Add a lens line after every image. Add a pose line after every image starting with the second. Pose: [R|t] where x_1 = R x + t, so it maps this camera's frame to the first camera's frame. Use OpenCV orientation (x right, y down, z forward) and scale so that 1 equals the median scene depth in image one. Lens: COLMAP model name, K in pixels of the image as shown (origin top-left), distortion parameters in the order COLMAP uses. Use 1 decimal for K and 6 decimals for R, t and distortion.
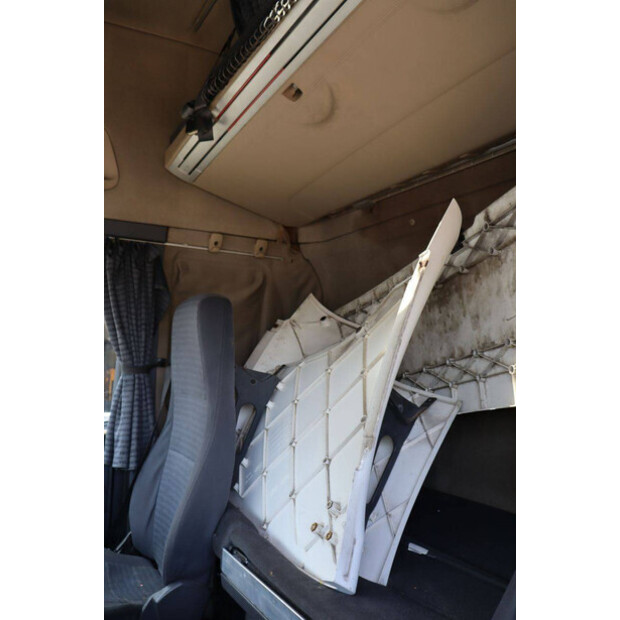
lens RADIAL K [[511.5, 0, 310.0], [0, 511.5, 310.0], [0, 0, 1]] dist [-0.163908, 0.141828]
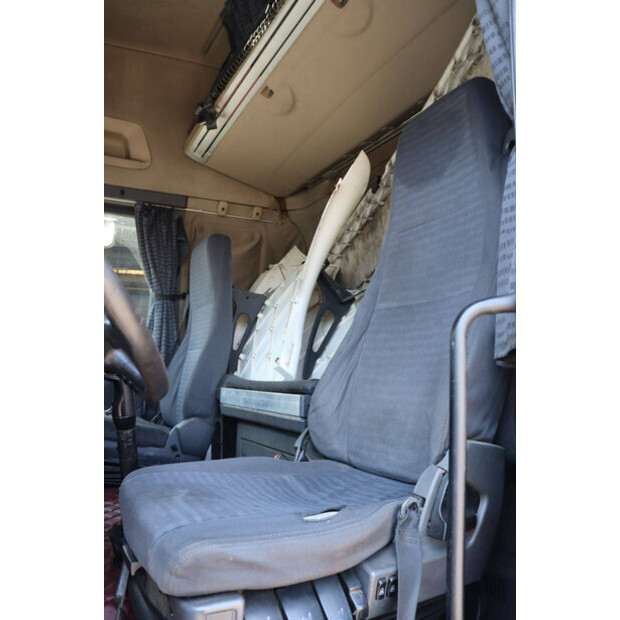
lens RADIAL K [[511.5, 0, 310.0], [0, 511.5, 310.0], [0, 0, 1]] dist [-0.163908, 0.141828]
pose [[0.998665, -0.020370, -0.047476, 0.119185], [0.019065, 0.999432, -0.027797, 0.205554], [0.048015, 0.026855, 0.998486, -0.370535]]
